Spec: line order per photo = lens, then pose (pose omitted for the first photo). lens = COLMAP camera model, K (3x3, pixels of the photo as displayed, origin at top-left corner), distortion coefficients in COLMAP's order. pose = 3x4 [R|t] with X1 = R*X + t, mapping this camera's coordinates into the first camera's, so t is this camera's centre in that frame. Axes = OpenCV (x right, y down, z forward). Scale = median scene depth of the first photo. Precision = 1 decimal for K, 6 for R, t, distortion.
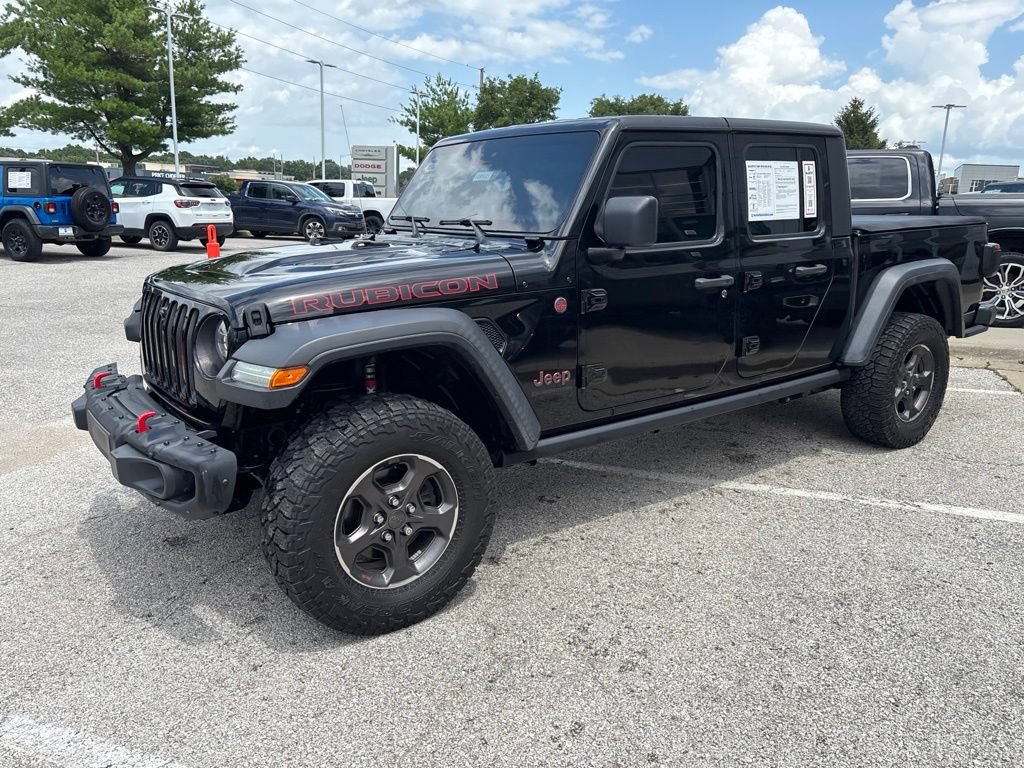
lens RADIAL K [[775.0, 0, 508.1], [0, 775.0, 381.4], [0, 0, 1]] dist [0.045263, -0.055875]
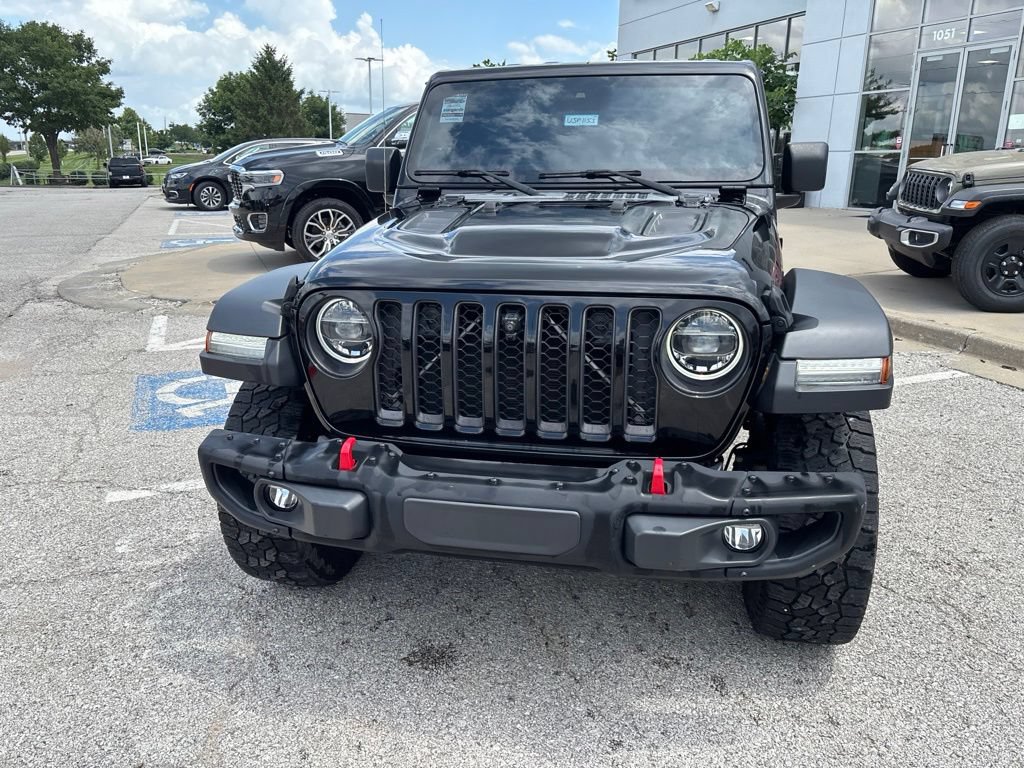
lens RADIAL K [[775.0, 0, 508.6], [0, 775.0, 382.8], [0, 0, 1]] dist [0.045263, -0.055875]
pose [[0.750695, -0.200673, 0.629434, -0.654944], [0.159333, 0.979621, 0.122290, -0.090498], [-0.641148, 0.008487, 0.767371, 0.366233]]
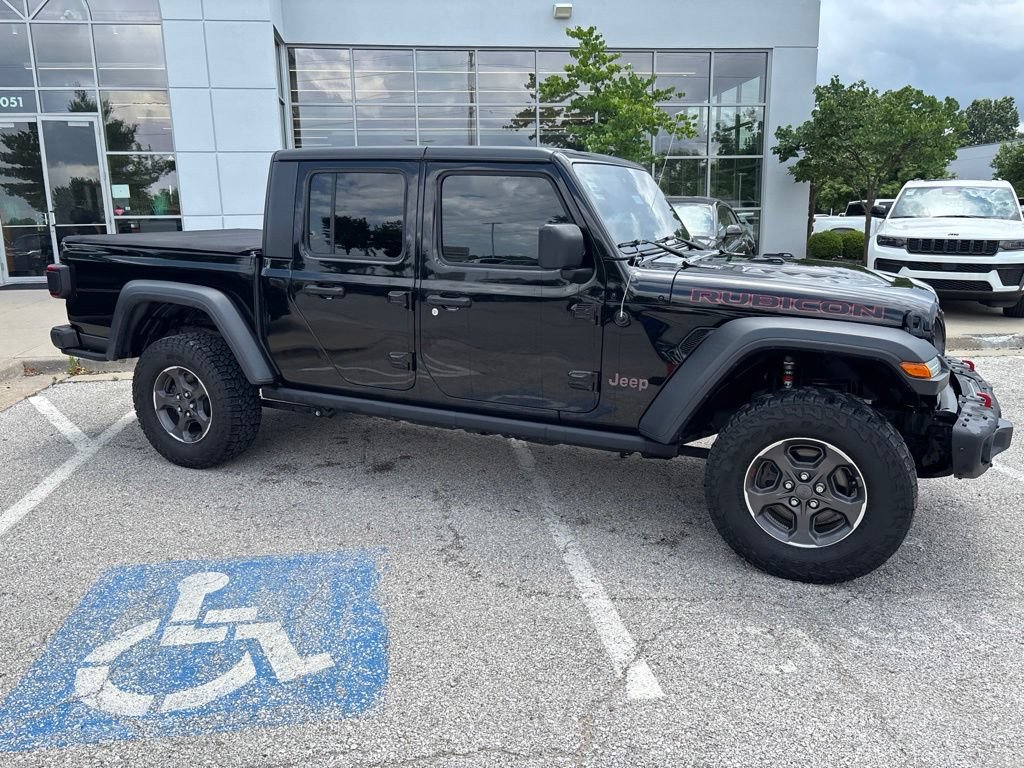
lens RADIAL K [[775.0, 0, 507.3], [0, 775.0, 390.3], [0, 0, 1]] dist [0.045263, -0.055875]
pose [[-0.465269, -0.208678, 0.860220, -0.911184], [0.201732, 0.921242, 0.332592, -0.396657], [-0.861875, 0.328279, -0.386528, 1.585828]]
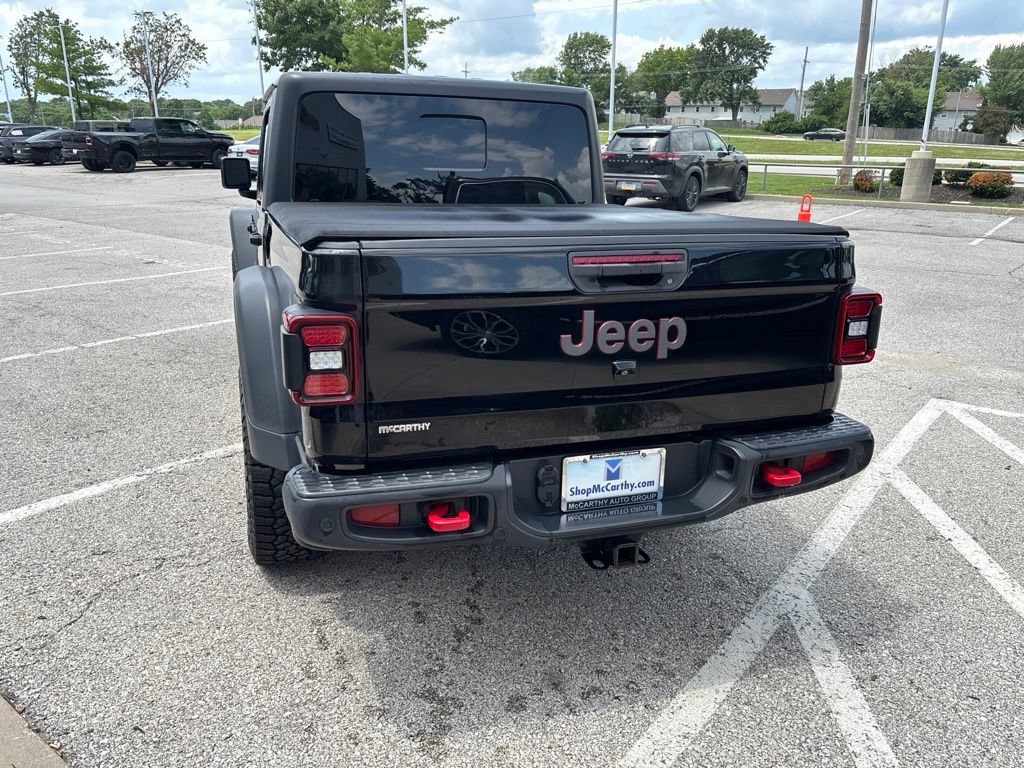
lens RADIAL K [[775.0, 0, 510.4], [0, 775.0, 381.1], [0, 0, 1]] dist [0.045263, -0.055875]
pose [[-0.302913, 0.259143, -0.917109, 1.222104], [-0.238047, 0.911243, 0.336110, -0.381245], [0.922809, 0.320127, -0.214339, 1.562643]]
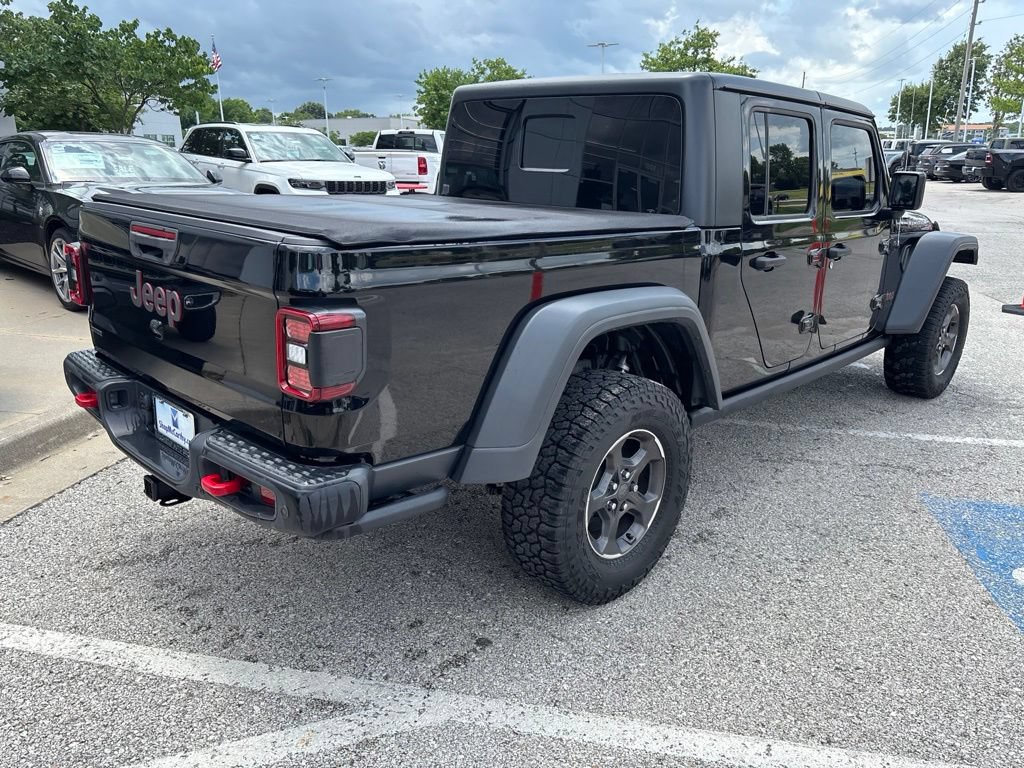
lens RADIAL K [[775.0, 0, 508.6], [0, 775.0, 378.0], [0, 0, 1]] dist [0.045263, -0.055875]
pose [[-0.988539, 0.021636, -0.149410, 0.542195], [-0.054459, 0.871936, 0.486582, -0.506284], [0.140804, 0.489142, -0.860764, 2.095571]]
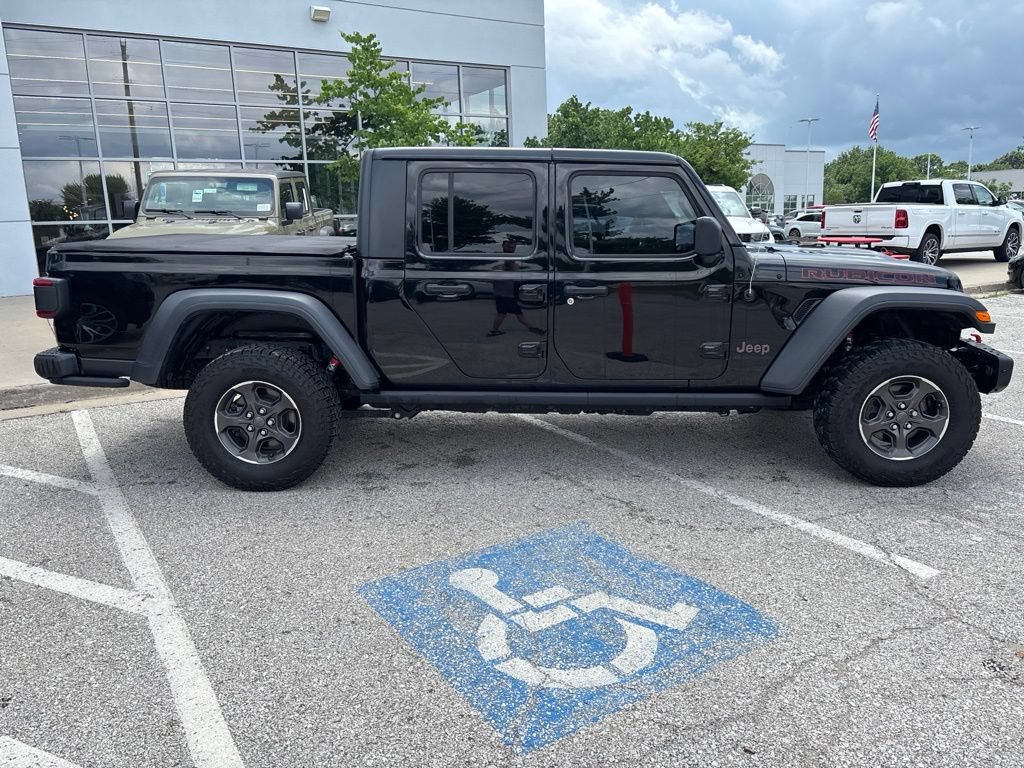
lens RADIAL K [[775.0, 0, 508.0], [0, 775.0, 384.7], [0, 0, 1]] dist [0.045263, -0.055875]
pose [[-0.791359, -0.131875, 0.596959, -0.580083], [0.145312, 0.907898, 0.393198, -0.505090], [-0.593832, 0.397907, -0.699310, 2.090372]]
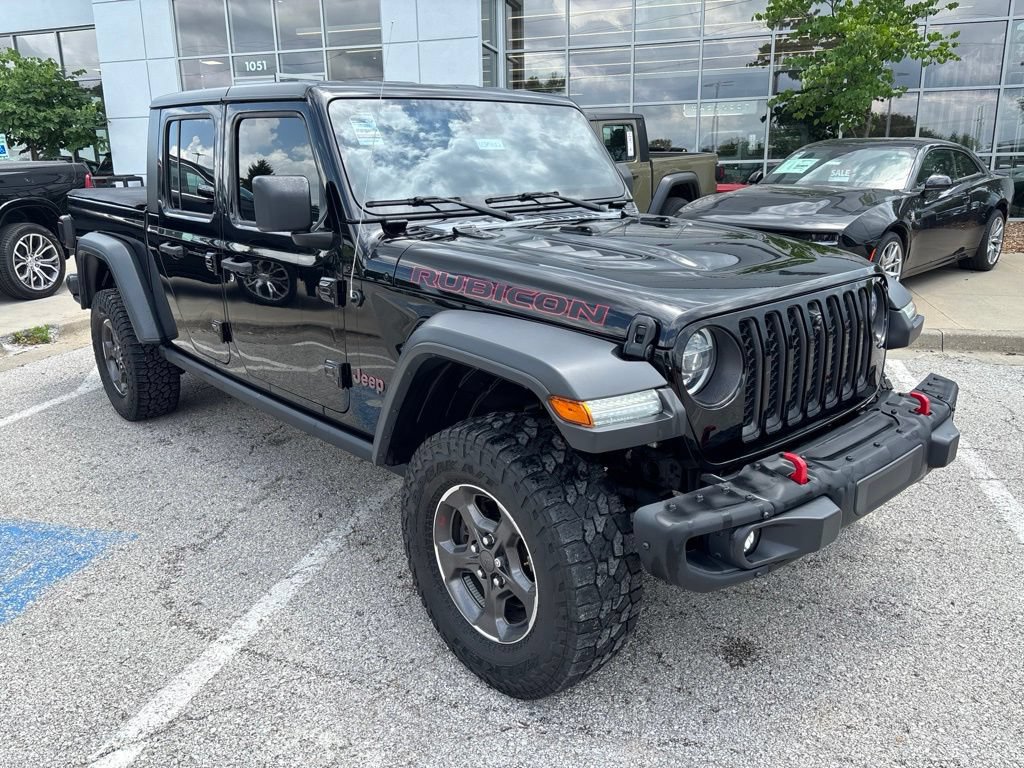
lens RADIAL K [[775.0, 0, 509.3], [0, 775.0, 391.7], [0, 0, 1]] dist [0.045263, -0.055875]
pose [[-0.083628, -0.288985, 0.953674, -0.889144], [0.241929, 0.922505, 0.300756, -0.249154], [-0.966683, 0.255873, -0.007234, 0.992680]]
